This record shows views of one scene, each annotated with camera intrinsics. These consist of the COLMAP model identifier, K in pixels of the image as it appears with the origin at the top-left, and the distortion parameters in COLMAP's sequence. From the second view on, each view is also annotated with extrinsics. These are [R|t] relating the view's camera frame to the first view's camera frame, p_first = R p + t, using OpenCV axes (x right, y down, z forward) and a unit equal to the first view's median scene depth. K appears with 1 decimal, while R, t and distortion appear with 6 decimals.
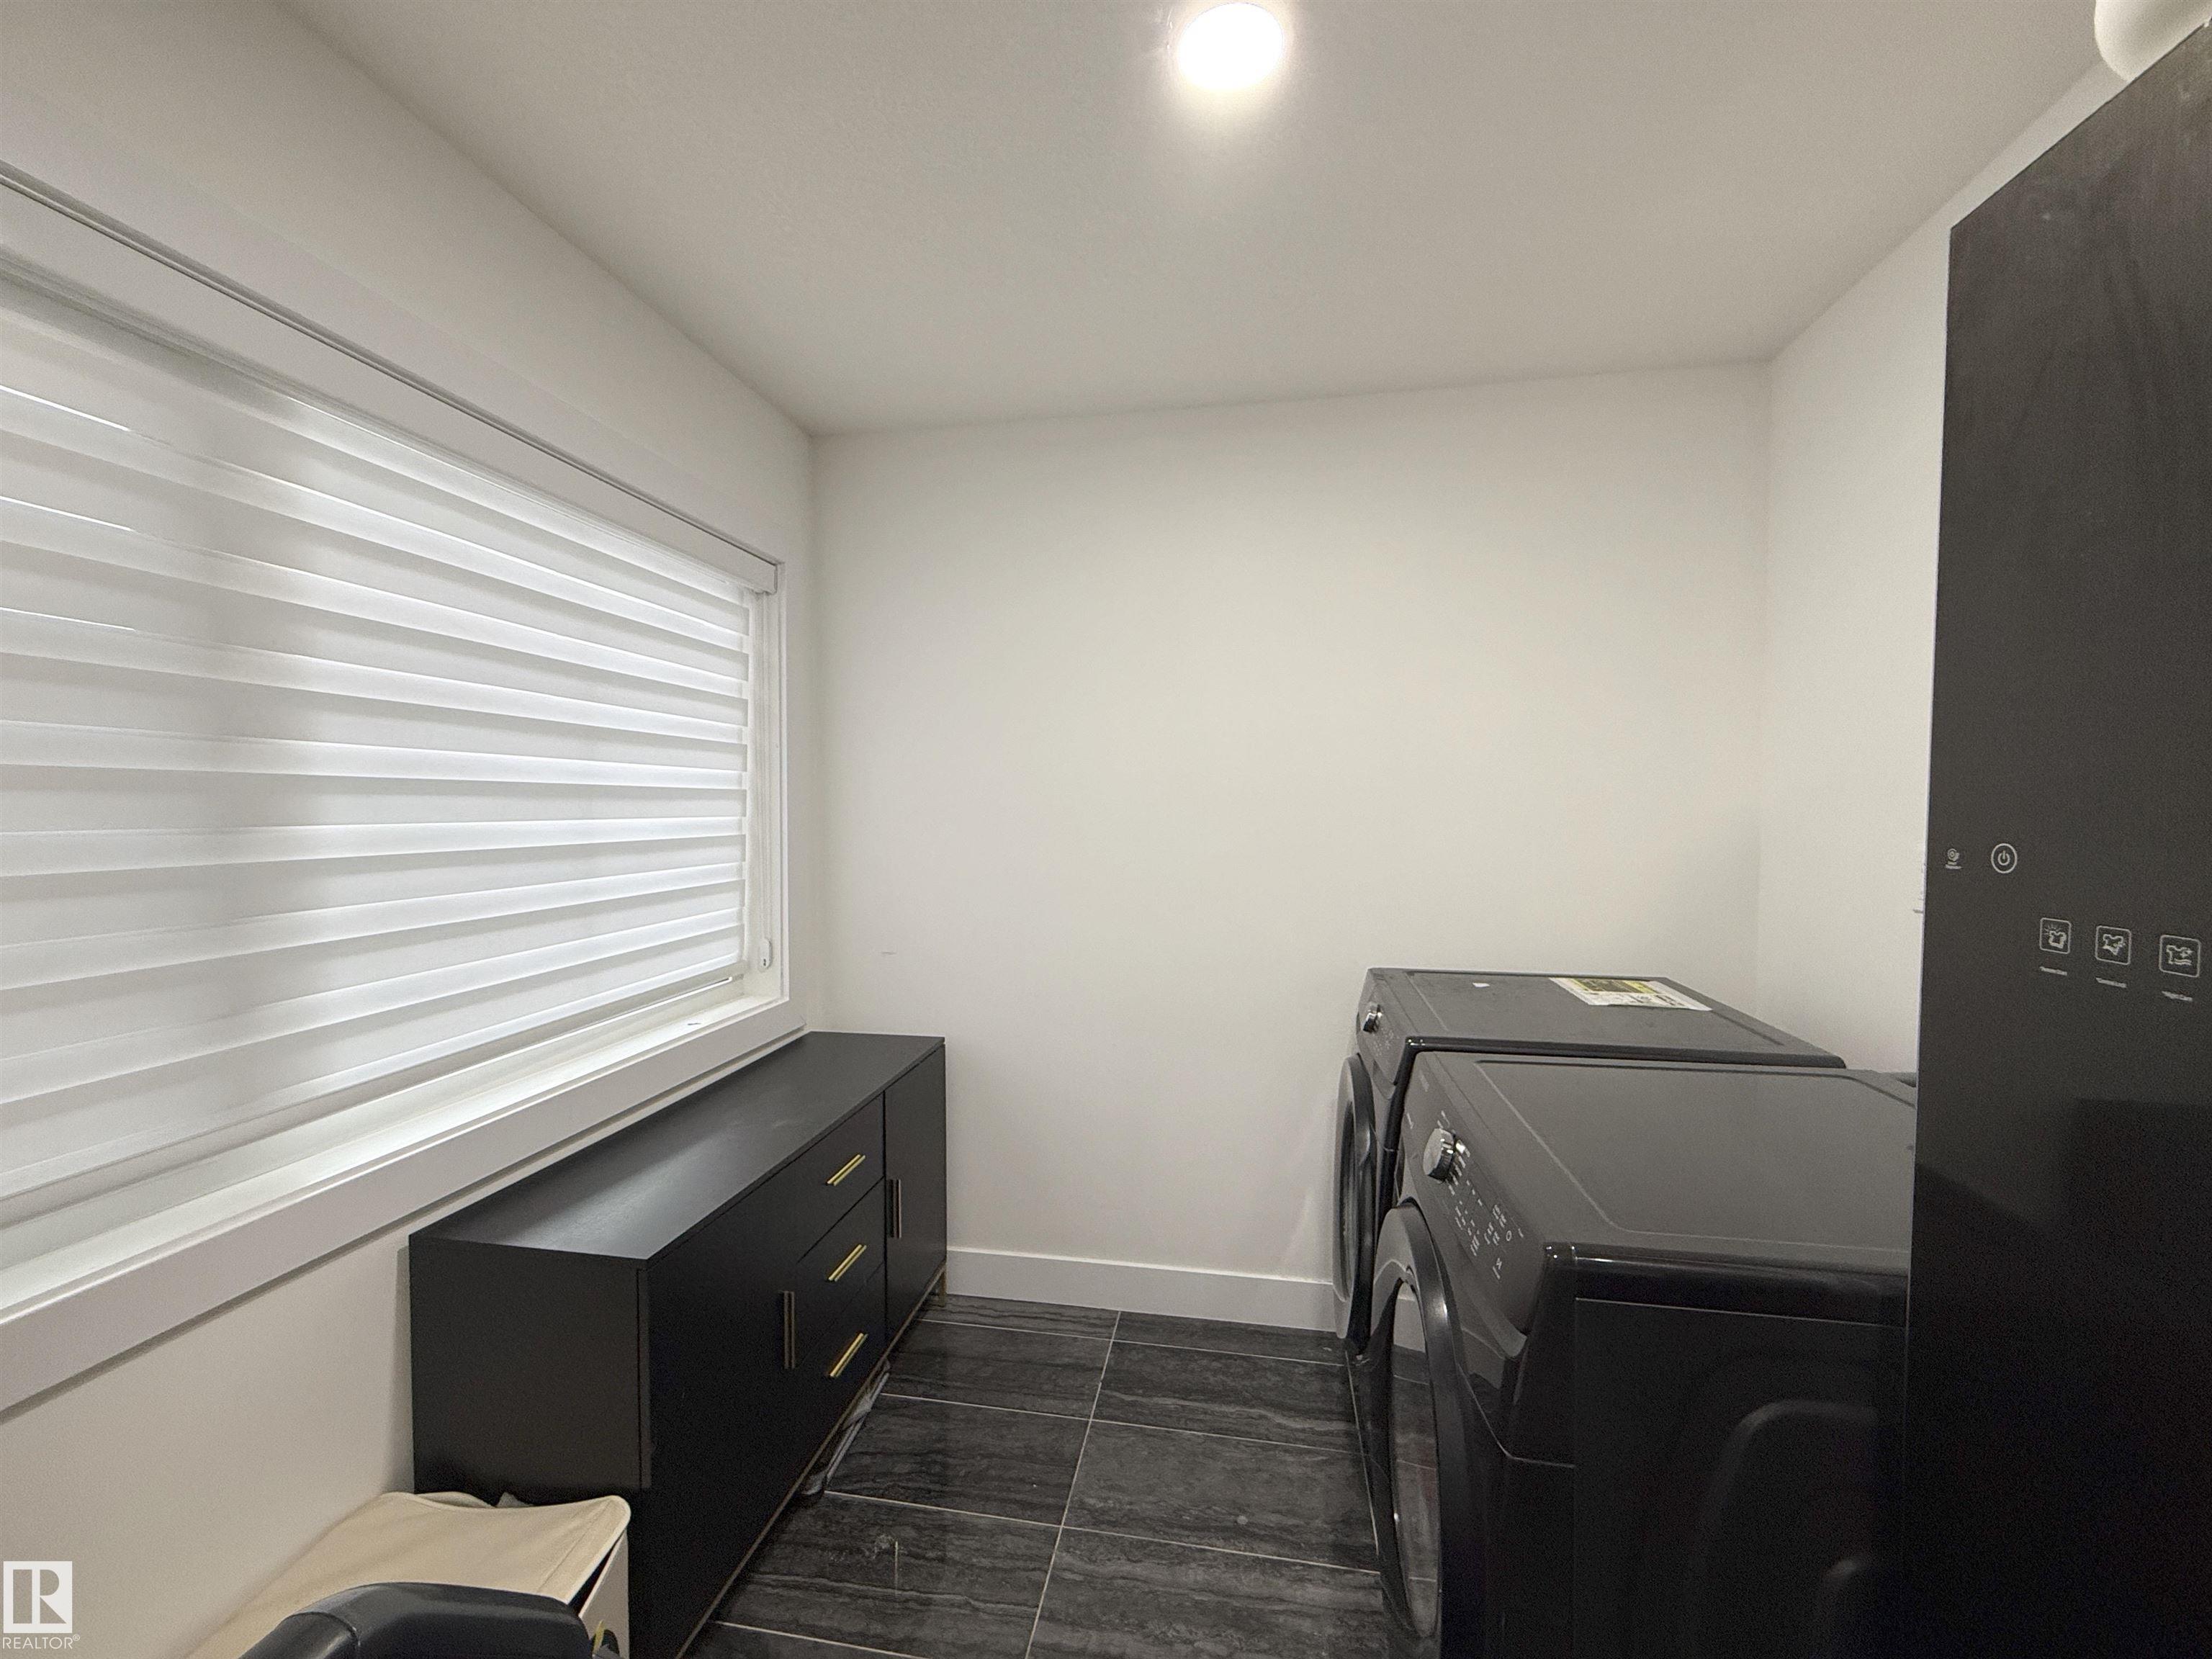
lens RADIAL K [[885.3, 0, 1106.0], [0, 885.3, 829.5], [0, 0, 1]] dist [-0.002441, 0.000142]
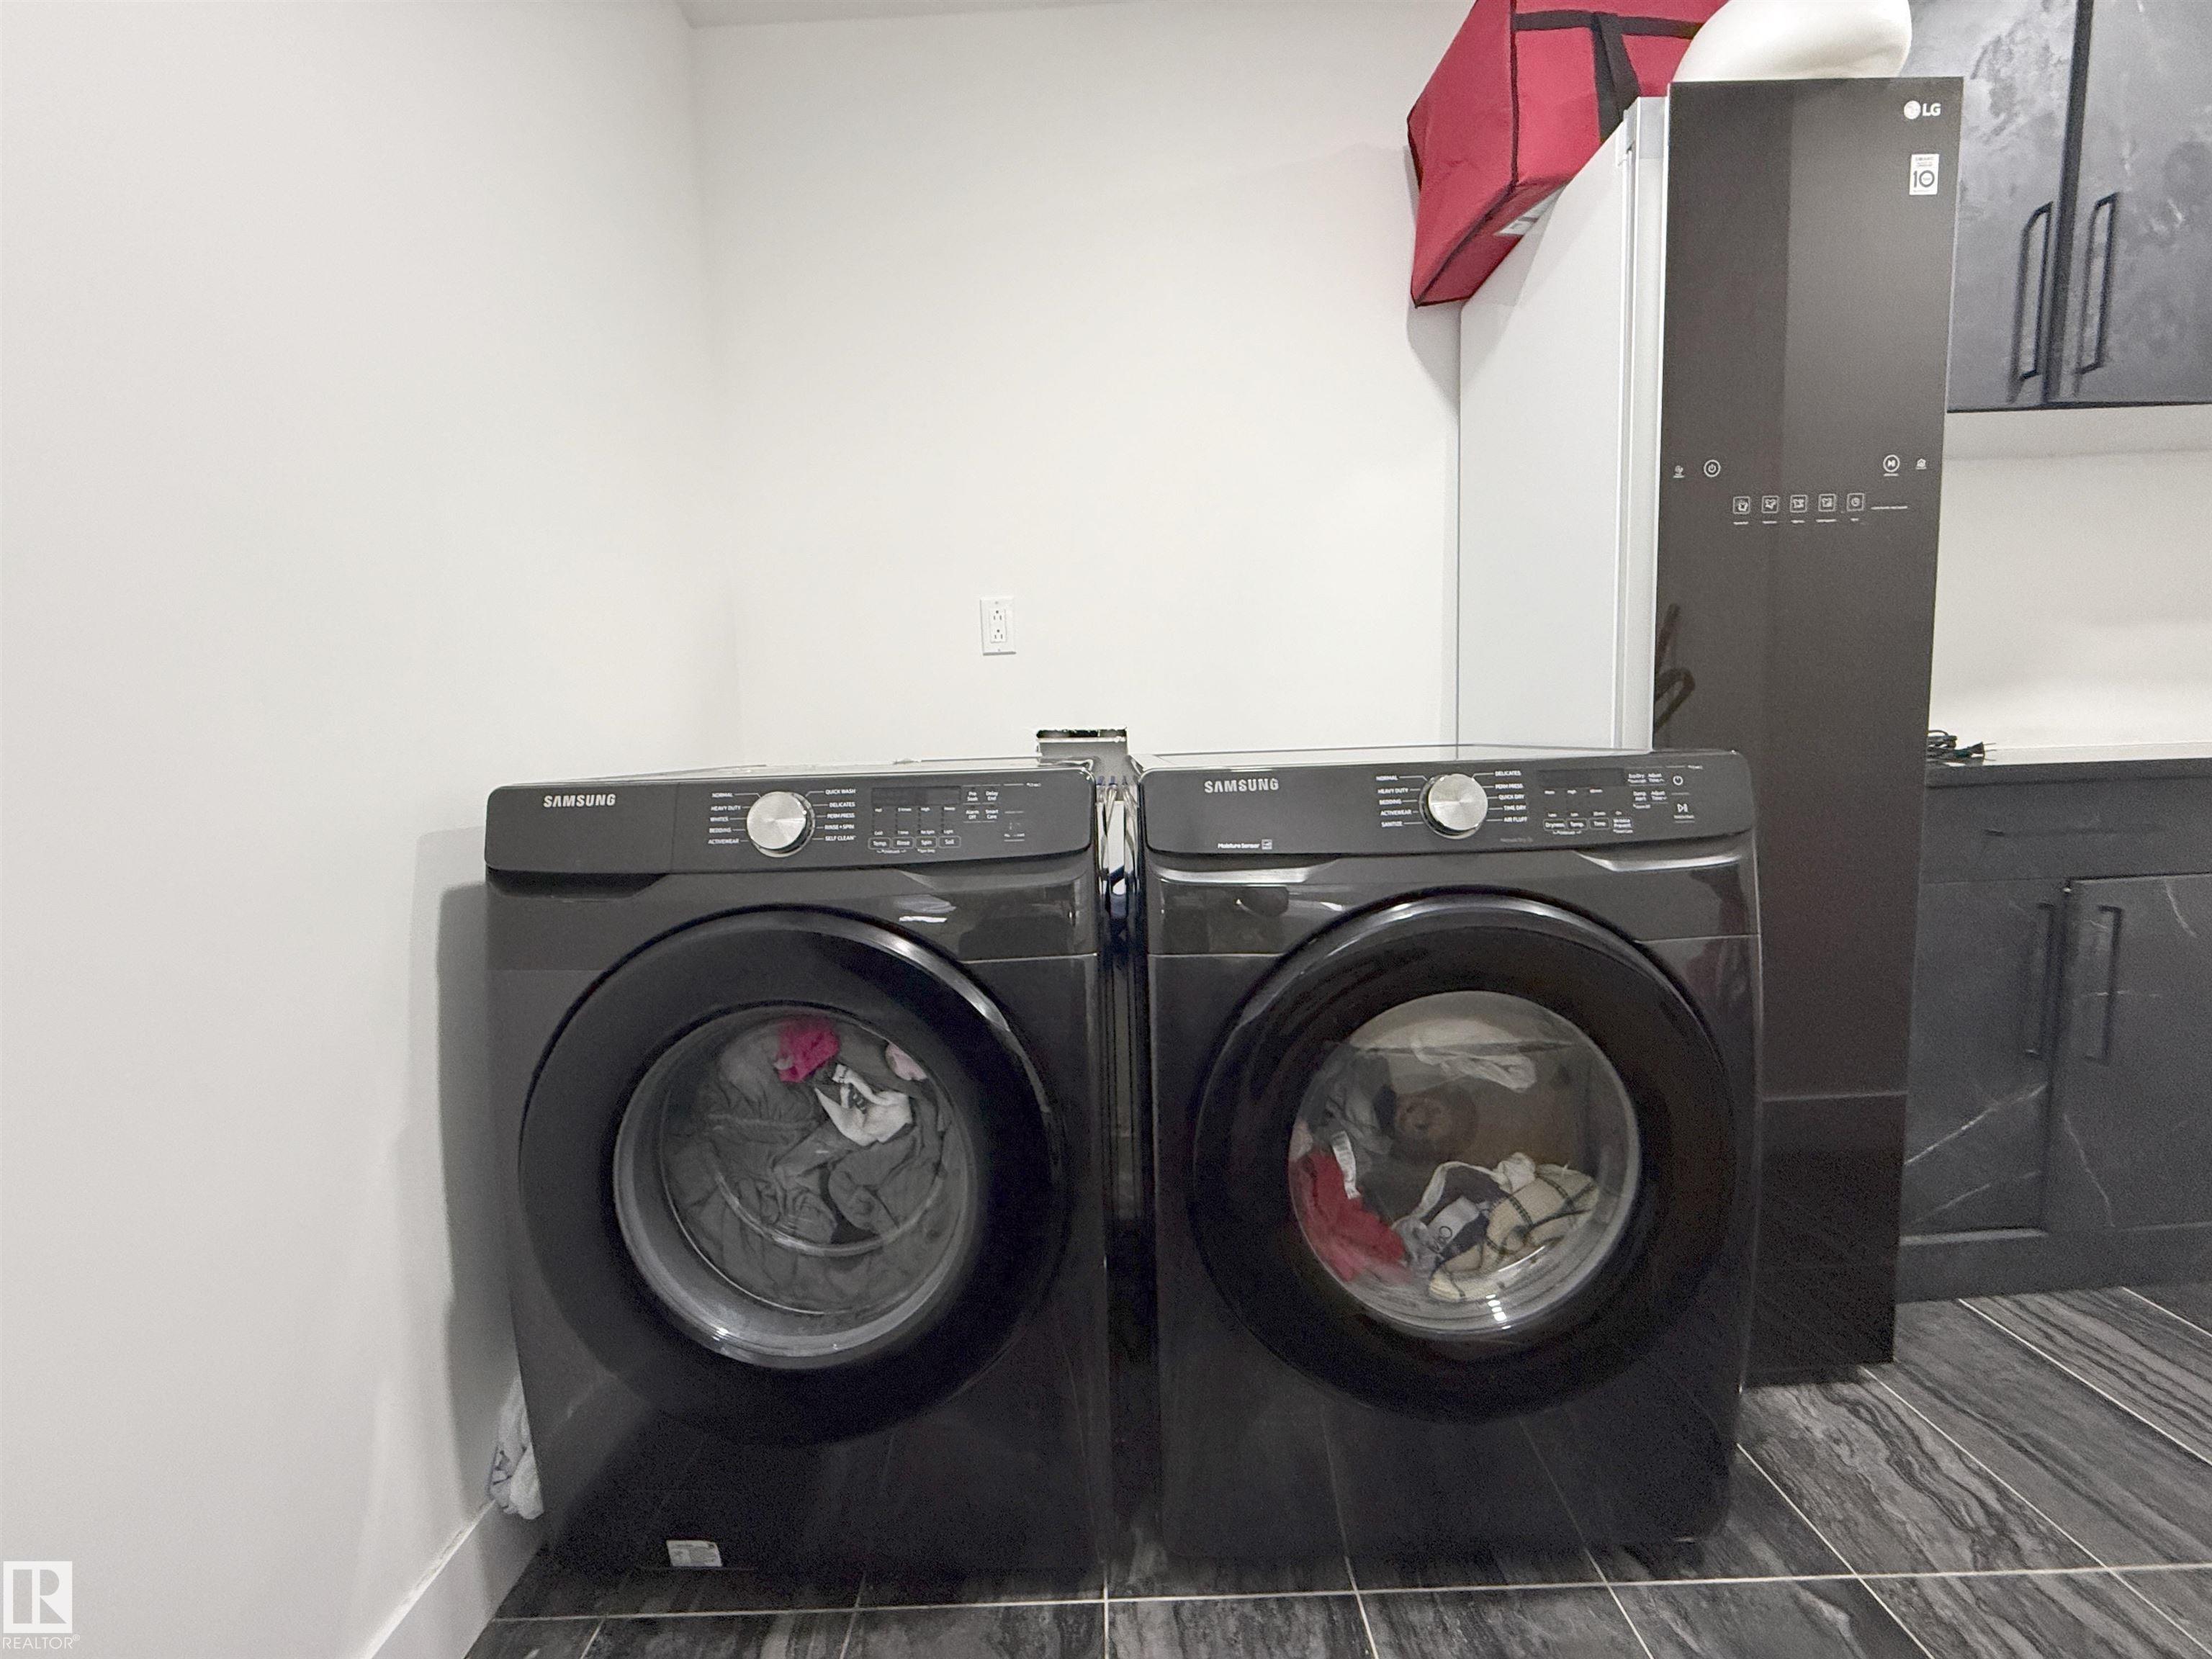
lens RADIAL K [[885.3, 0, 1106.0], [0, 885.3, 829.5], [0, 0, 1]] dist [-0.002441, 0.000142]
pose [[-0.174791, -0.101272, 0.979384, -0.270060], [0.066147, 0.991241, 0.114304, 0.196404], [-0.982381, 0.084763, -0.166561, 1.050252]]
